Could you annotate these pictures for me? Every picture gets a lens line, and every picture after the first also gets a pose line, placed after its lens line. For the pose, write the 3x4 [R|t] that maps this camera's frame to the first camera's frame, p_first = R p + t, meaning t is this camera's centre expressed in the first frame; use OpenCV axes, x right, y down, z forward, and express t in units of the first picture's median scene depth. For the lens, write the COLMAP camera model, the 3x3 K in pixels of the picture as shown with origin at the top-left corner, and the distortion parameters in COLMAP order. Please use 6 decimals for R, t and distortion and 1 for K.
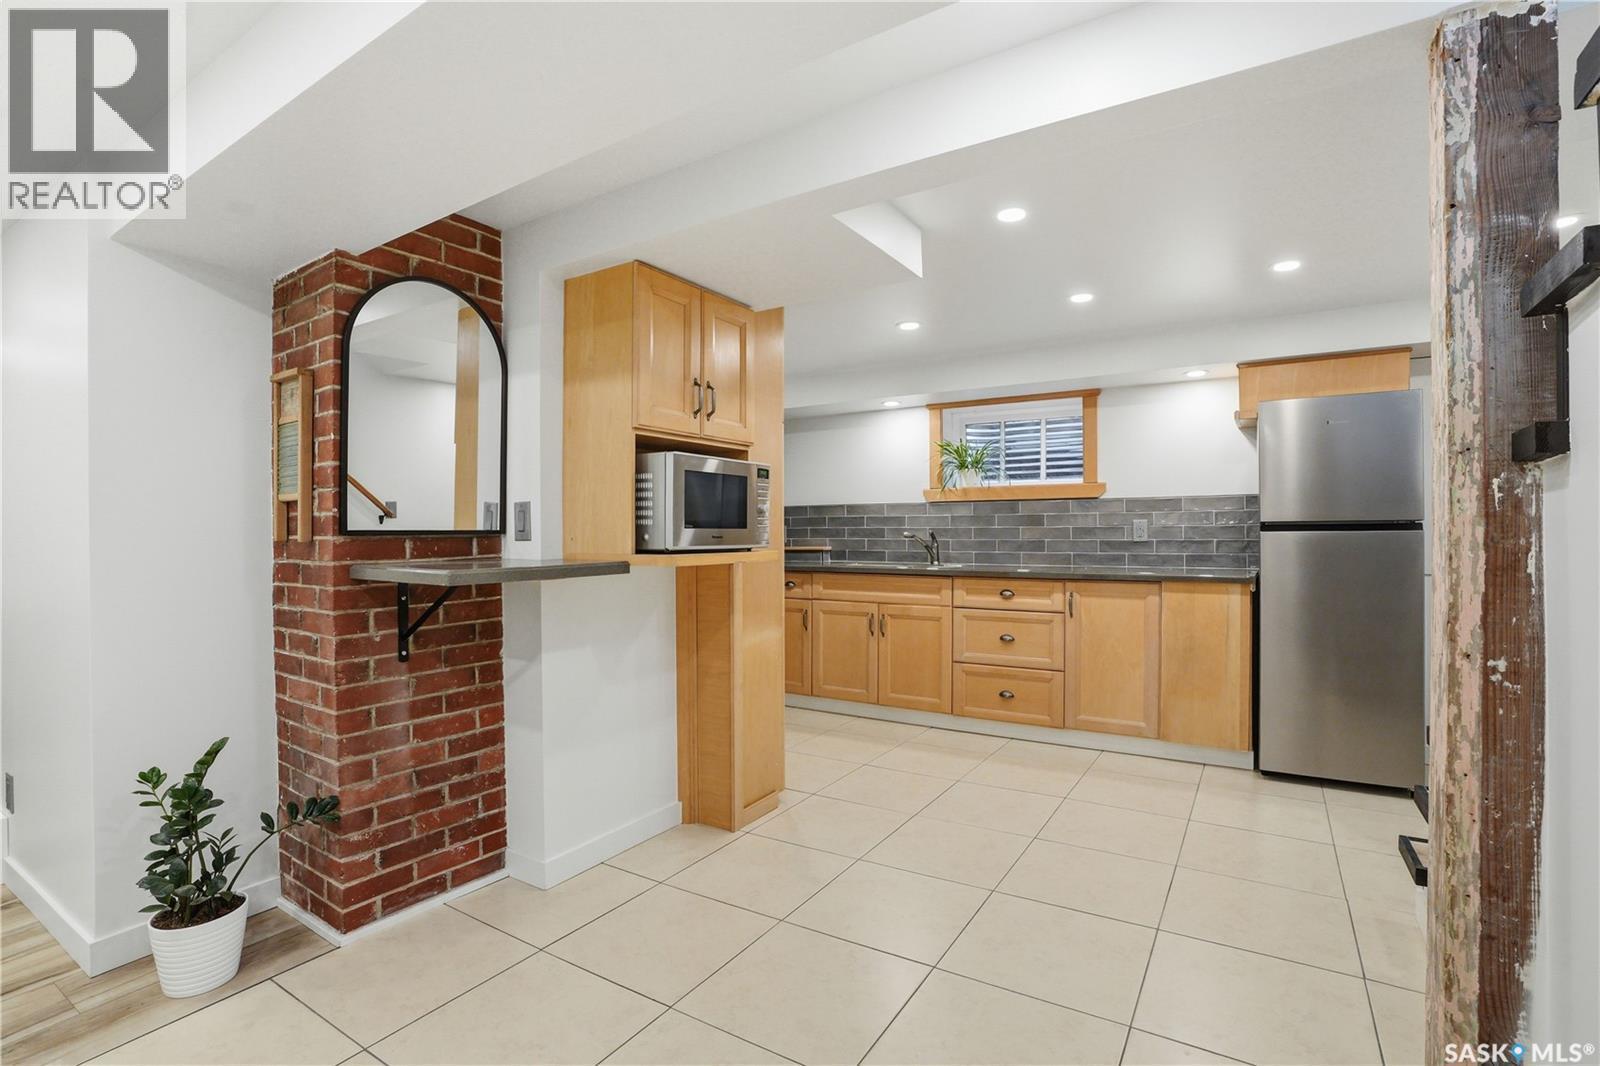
lens RADIAL K [[736.0, 0, 795.2], [0, 736.0, 555.9], [0, 0, 1]] dist [-0.061670, 0.000336]
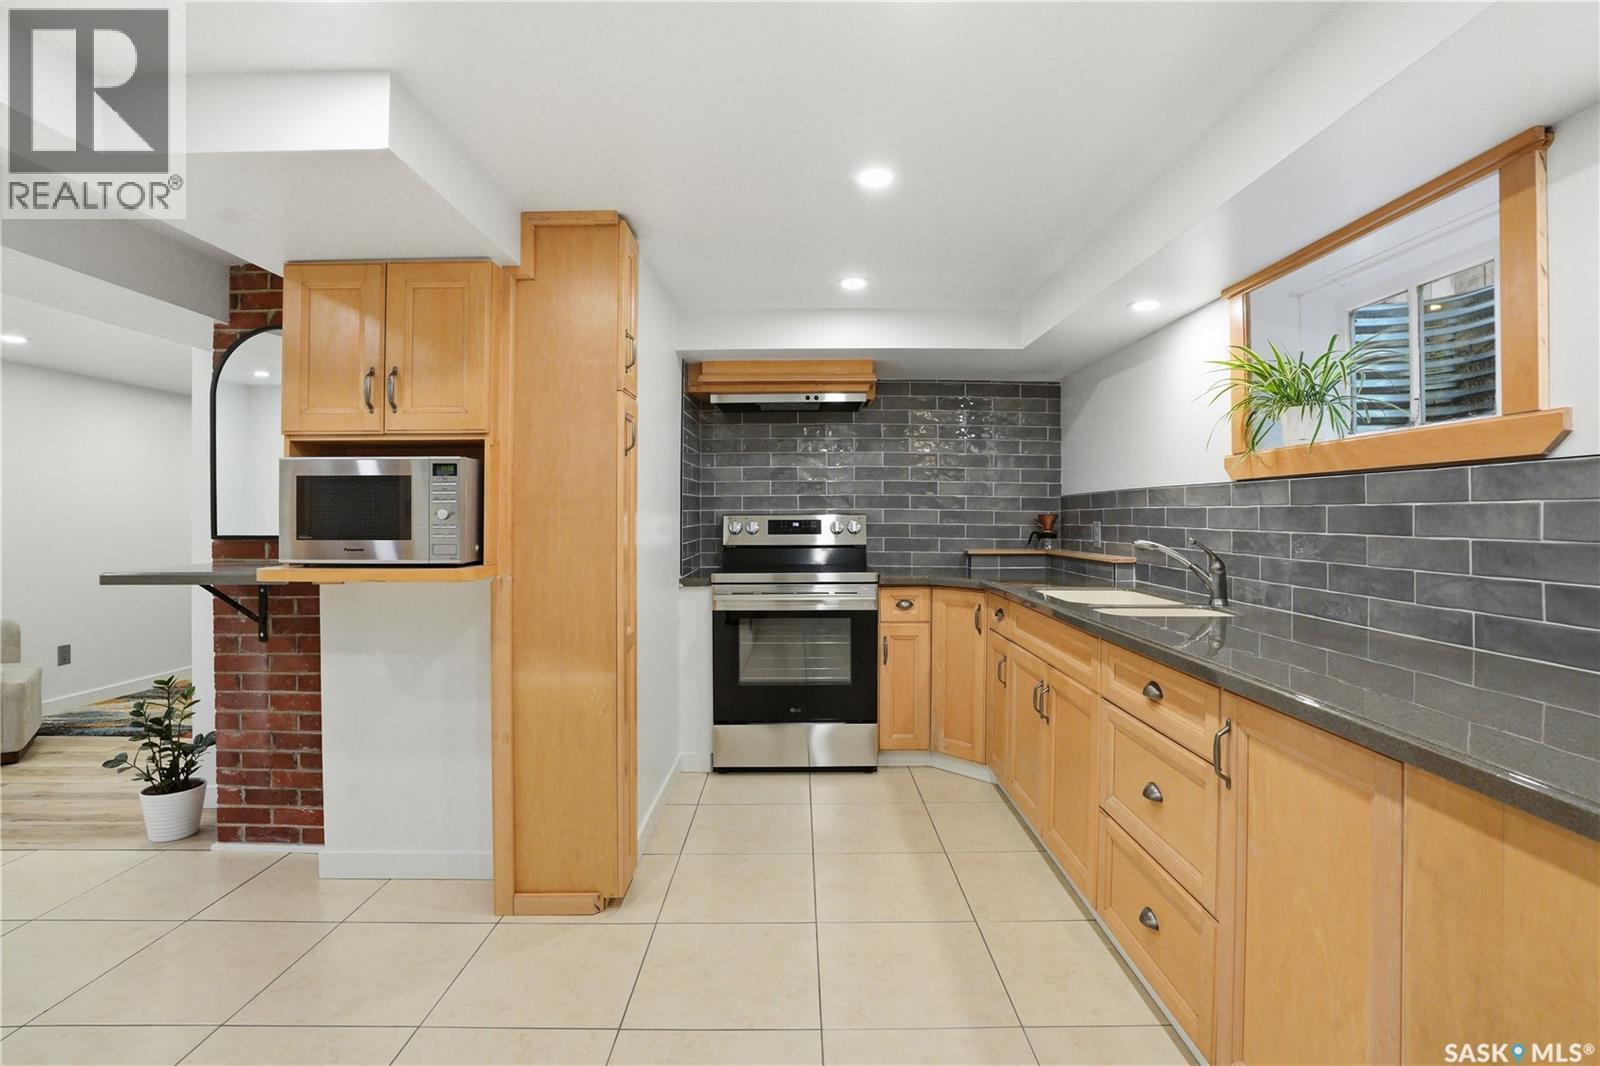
lens RADIAL K [[742.5, 0, 813.5], [0, 742.5, 529.3], [0, 0, 1]] dist [-0.041298, 0.000920]
pose [[0.558296, 0.019759, -0.829407, 0.959787], [-0.028041, 0.999595, 0.004938, -0.074252], [0.829168, 0.020501, 0.558623, 1.040632]]
